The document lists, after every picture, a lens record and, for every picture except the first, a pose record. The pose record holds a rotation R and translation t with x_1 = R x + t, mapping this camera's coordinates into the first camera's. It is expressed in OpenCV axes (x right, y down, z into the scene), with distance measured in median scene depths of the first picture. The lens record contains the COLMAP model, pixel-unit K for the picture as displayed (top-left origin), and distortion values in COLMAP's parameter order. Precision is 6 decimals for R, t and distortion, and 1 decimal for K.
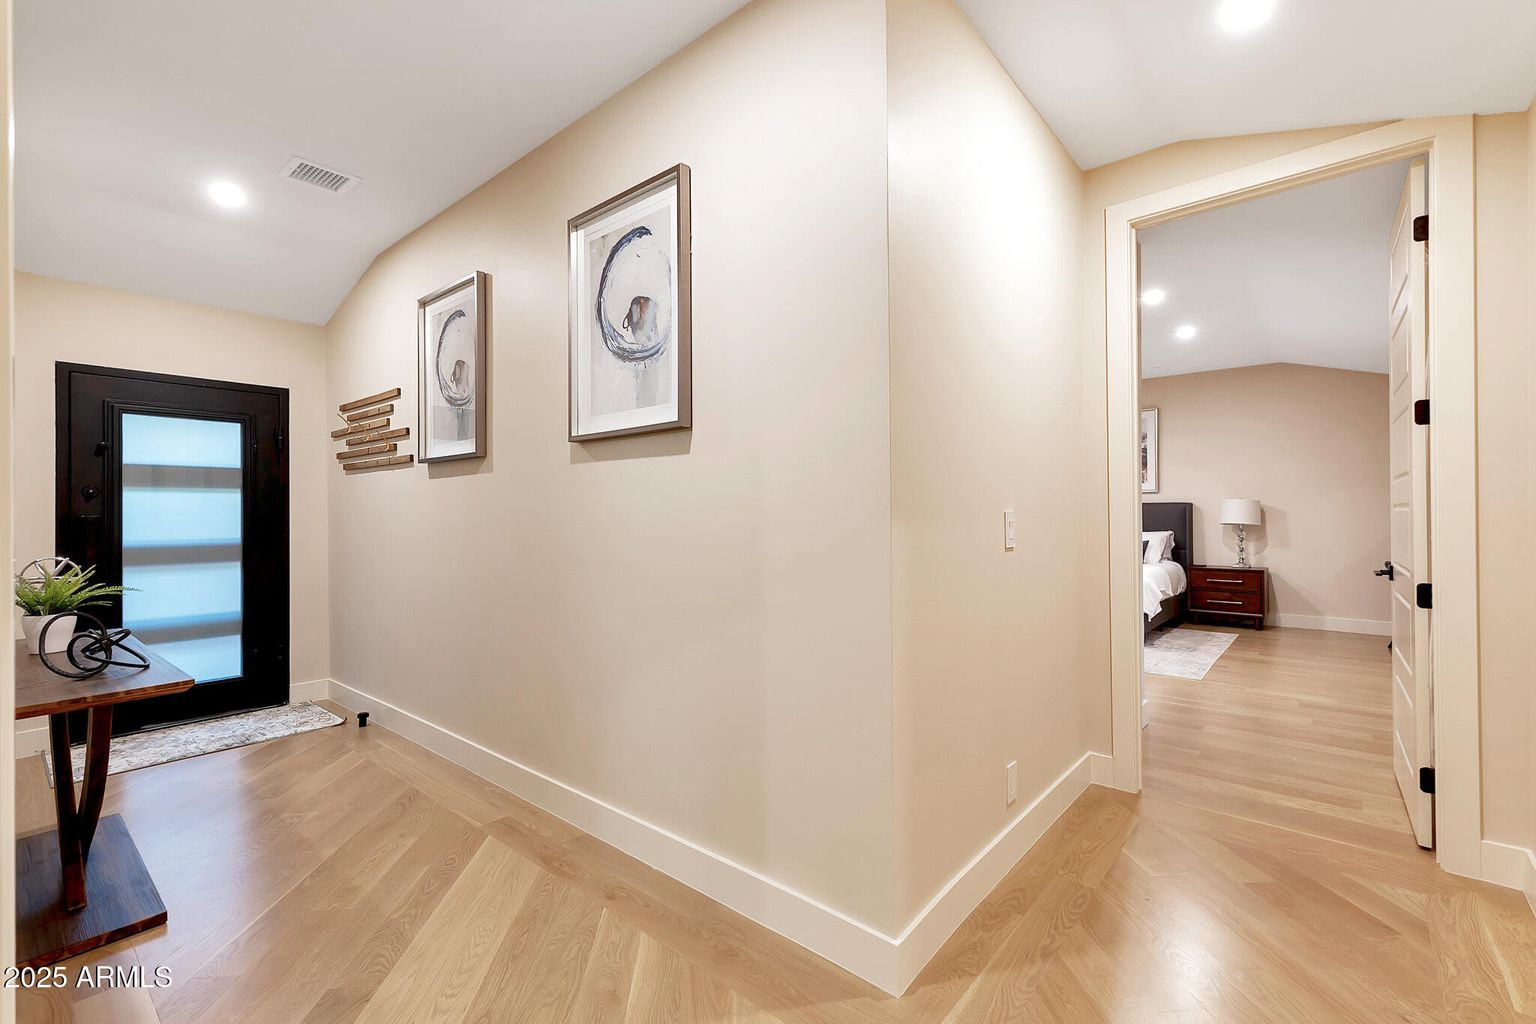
lens RADIAL K [[675.1, 0, 770.0], [0, 675.1, 510.6], [0, 0, 1]] dist [0.007649, 0.000449]
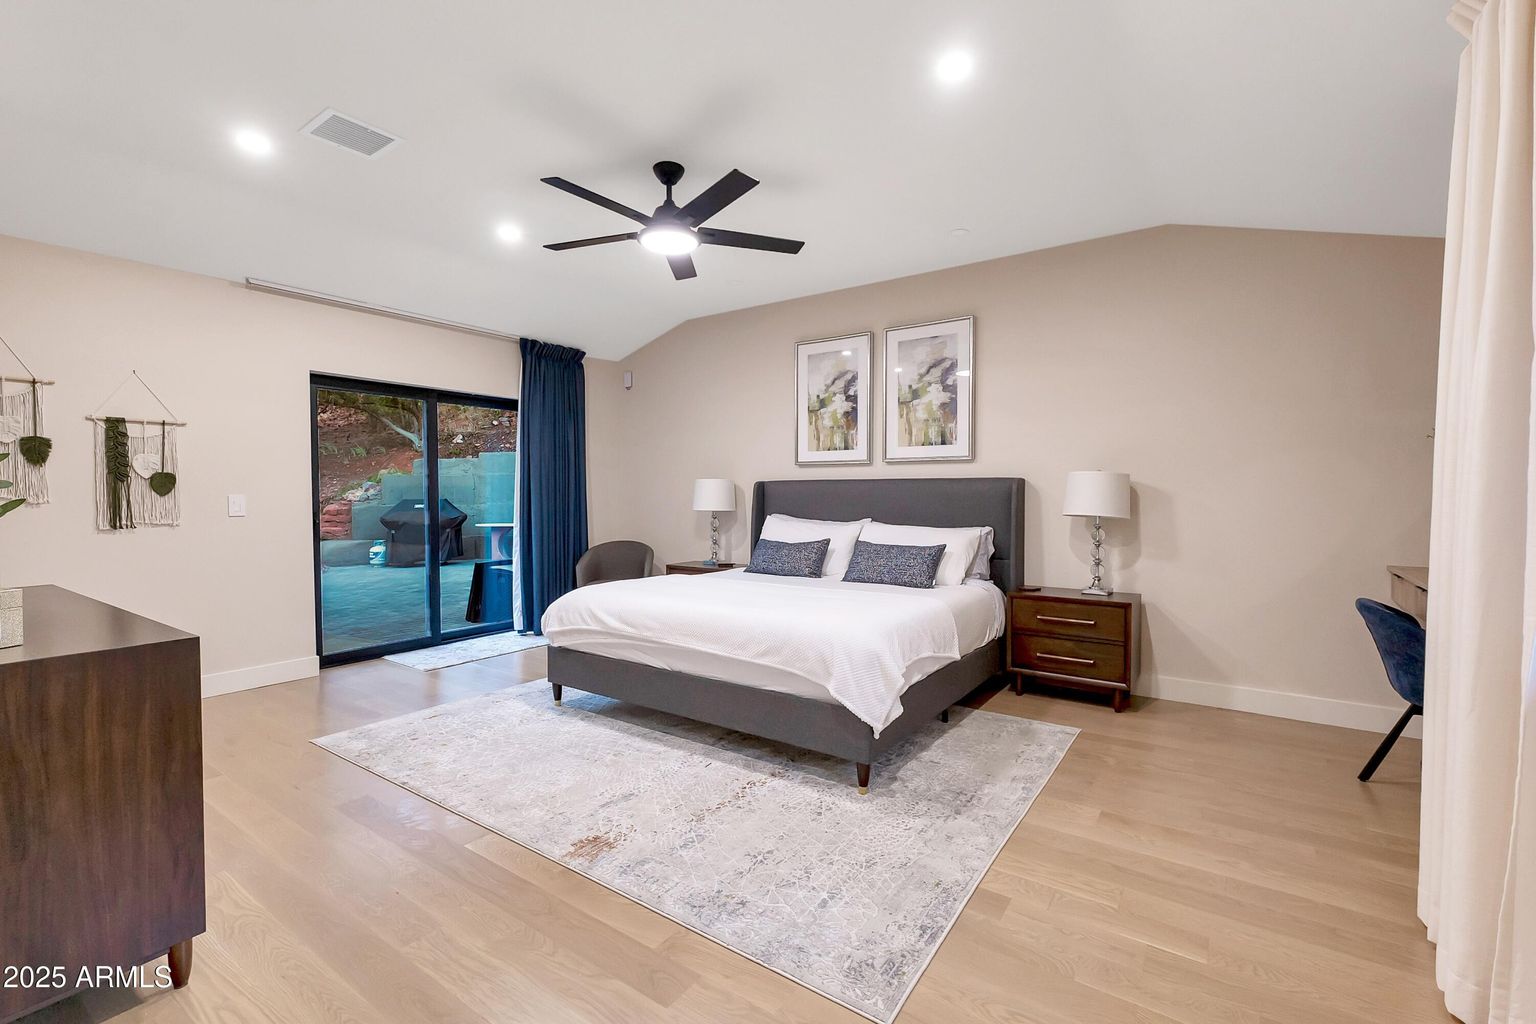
lens RADIAL K [[675.1, 0, 768.5], [0, 675.1, 517.1], [0, 0, 1]] dist [0.007649, 0.000449]
pose [[0.995457, 0.000422, 0.095208, 0.373962], [-0.003843, 0.999353, 0.035754, 0.001727], [-0.095131, -0.035958, 0.994815, 0.474272]]
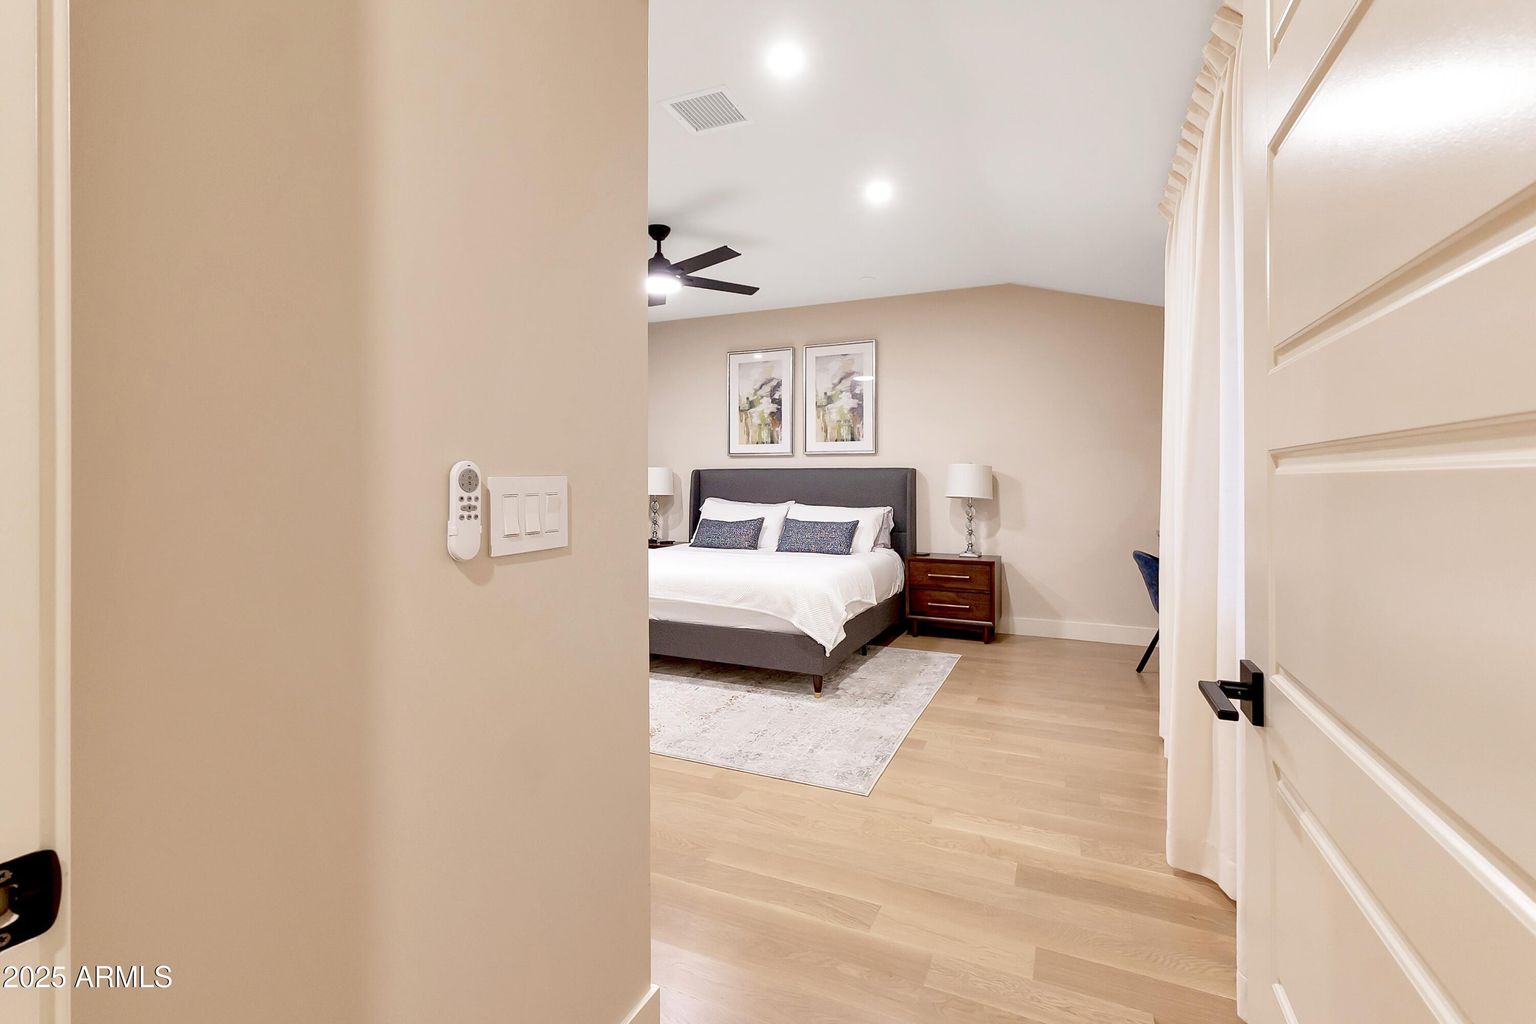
lens RADIAL K [[675.1, 0, 776.5], [0, 675.1, 482.6], [0, 0, 1]] dist [0.007649, 0.000449]
pose [[0.961054, 0.003605, 0.276337, 0.290693], [-0.004858, 0.999981, 0.003849, 0.001747], [-0.276318, -0.005041, 0.961053, 0.353326]]
